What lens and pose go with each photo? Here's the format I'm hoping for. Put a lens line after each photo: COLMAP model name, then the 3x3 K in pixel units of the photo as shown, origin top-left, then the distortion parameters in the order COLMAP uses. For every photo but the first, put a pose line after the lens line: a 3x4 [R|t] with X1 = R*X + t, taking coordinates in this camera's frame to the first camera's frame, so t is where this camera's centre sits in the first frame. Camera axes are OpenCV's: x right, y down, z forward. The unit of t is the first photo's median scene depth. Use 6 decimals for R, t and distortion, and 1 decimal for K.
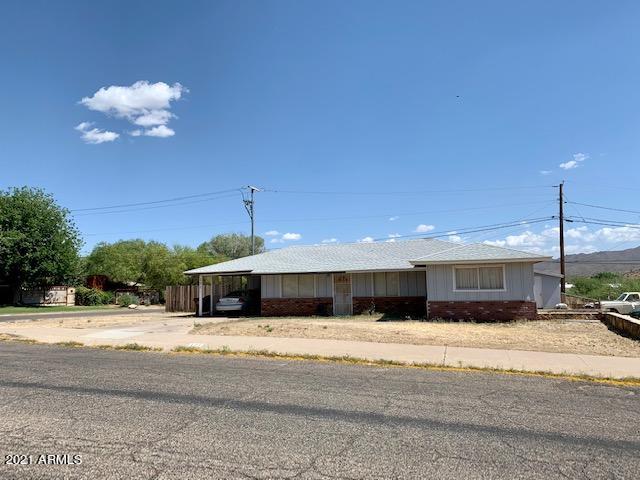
lens RADIAL K [[482.8, 0, 320.0], [0, 482.8, 240.0], [0, 0, 1]] dist [0.035767, -0.055859]
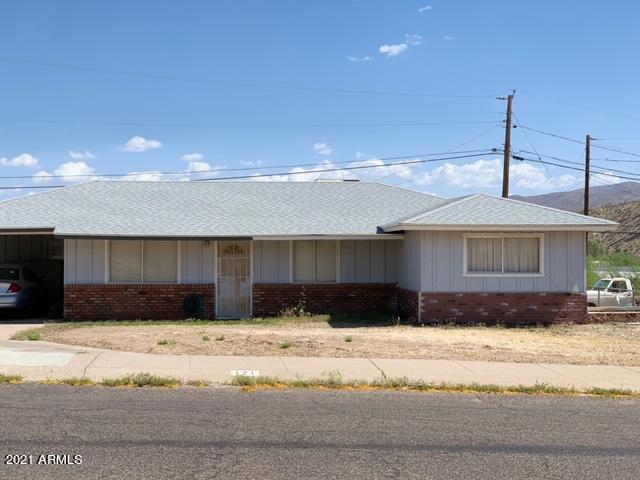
lens RADIAL K [[928.7, 0, 320.0], [0, 928.7, 240.0], [0, 0, 1]] dist [0.019145, 0.030105]
pose [[0.936868, 0.023831, 0.348870, -0.257723], [-0.049797, 0.996599, 0.065650, -0.003710], [-0.346119, -0.078878, 0.934869, -0.000960]]
